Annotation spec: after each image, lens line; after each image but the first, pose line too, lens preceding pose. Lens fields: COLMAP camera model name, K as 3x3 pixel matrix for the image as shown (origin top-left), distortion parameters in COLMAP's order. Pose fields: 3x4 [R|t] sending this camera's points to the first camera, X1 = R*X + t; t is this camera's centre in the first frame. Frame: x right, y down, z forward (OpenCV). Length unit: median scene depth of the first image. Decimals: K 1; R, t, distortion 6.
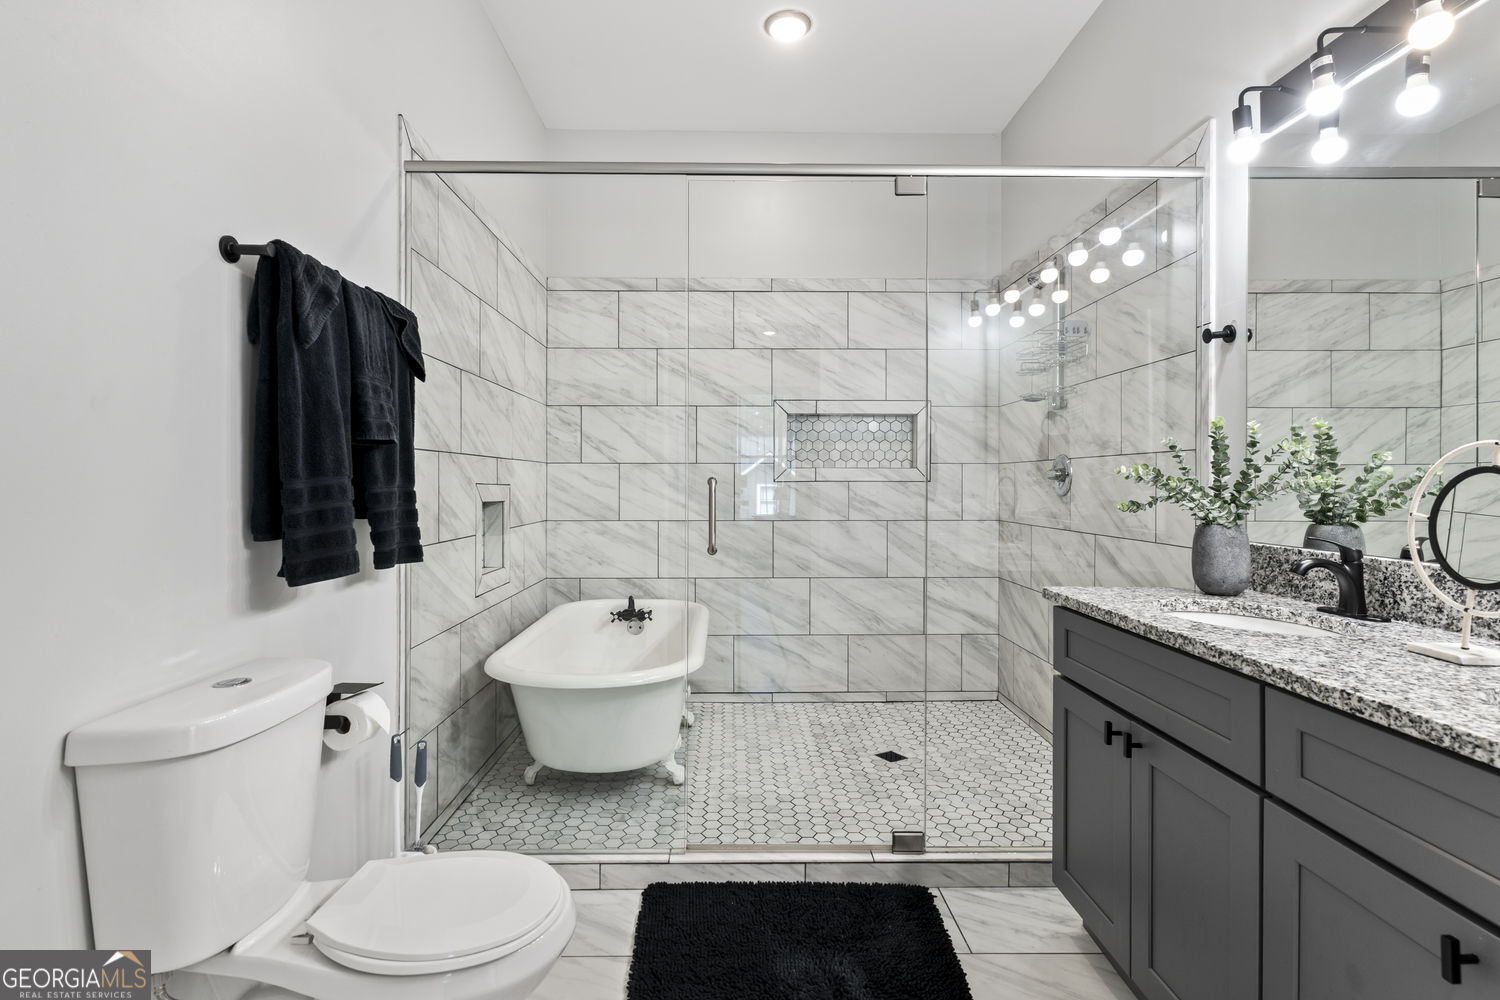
lens RADIAL K [[719.7, 0, 744.1], [0, 719.7, 490.6], [0, 0, 1]] dist [0.002376, -0.001970]
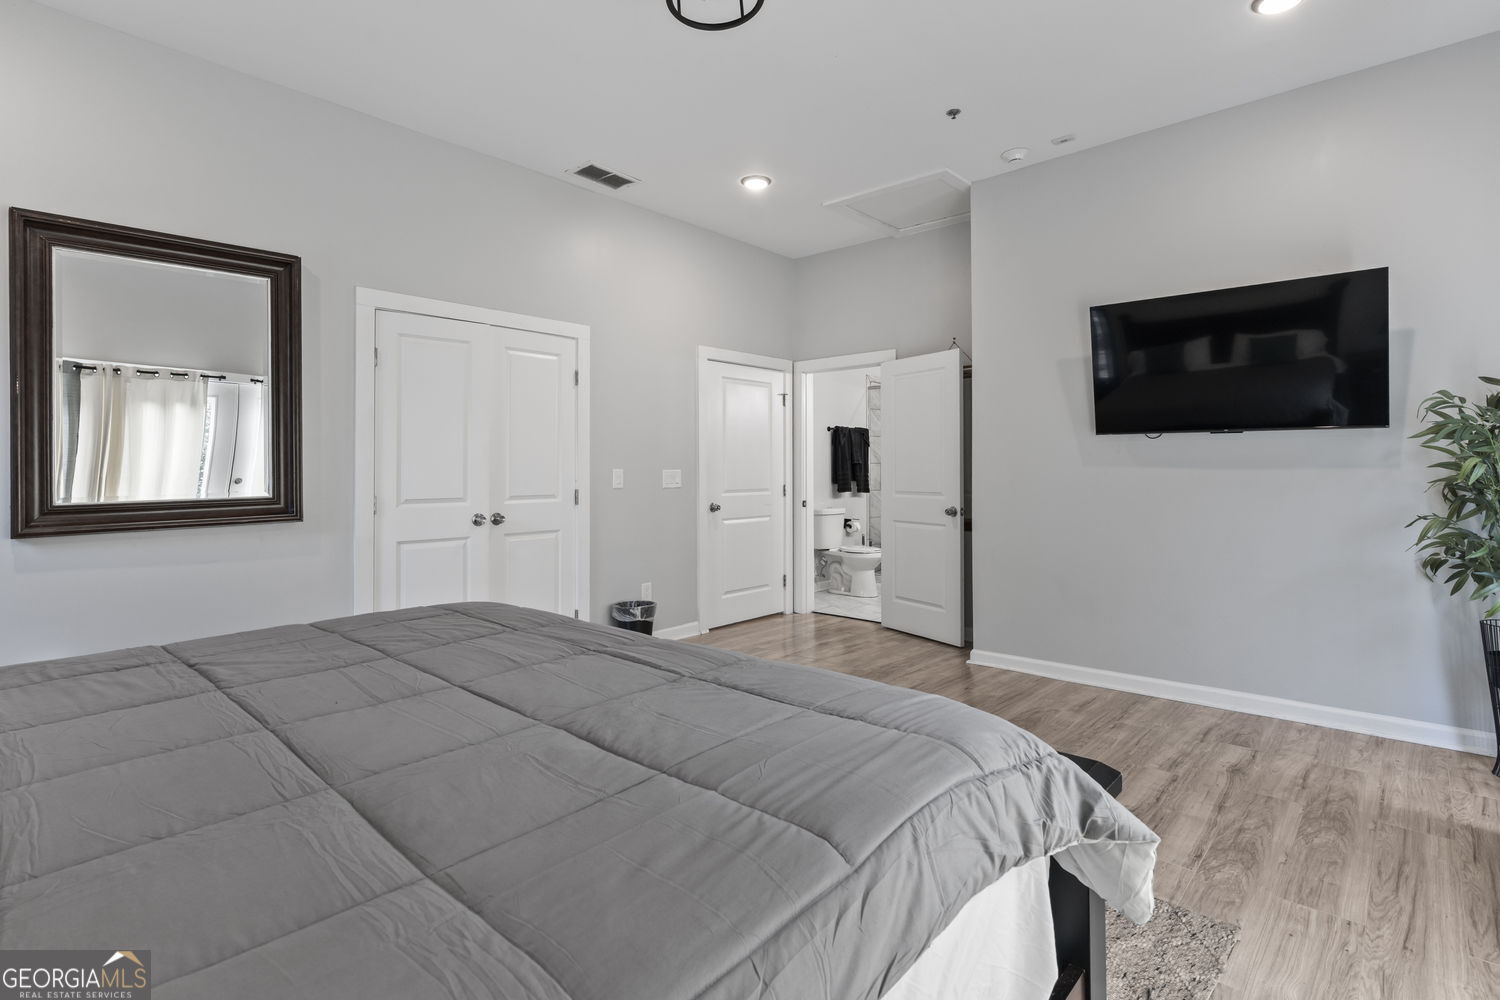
lens RADIAL K [[719.7, 0, 750.6], [0, 719.7, 486.9], [0, 0, 1]] dist [0.002376, -0.001970]
pose [[0.731223, -0.001640, -0.682137, 2.292560], [0.005056, 0.999983, 0.003016, 0.069155], [0.682120, -0.005655, 0.731218, -3.025485]]
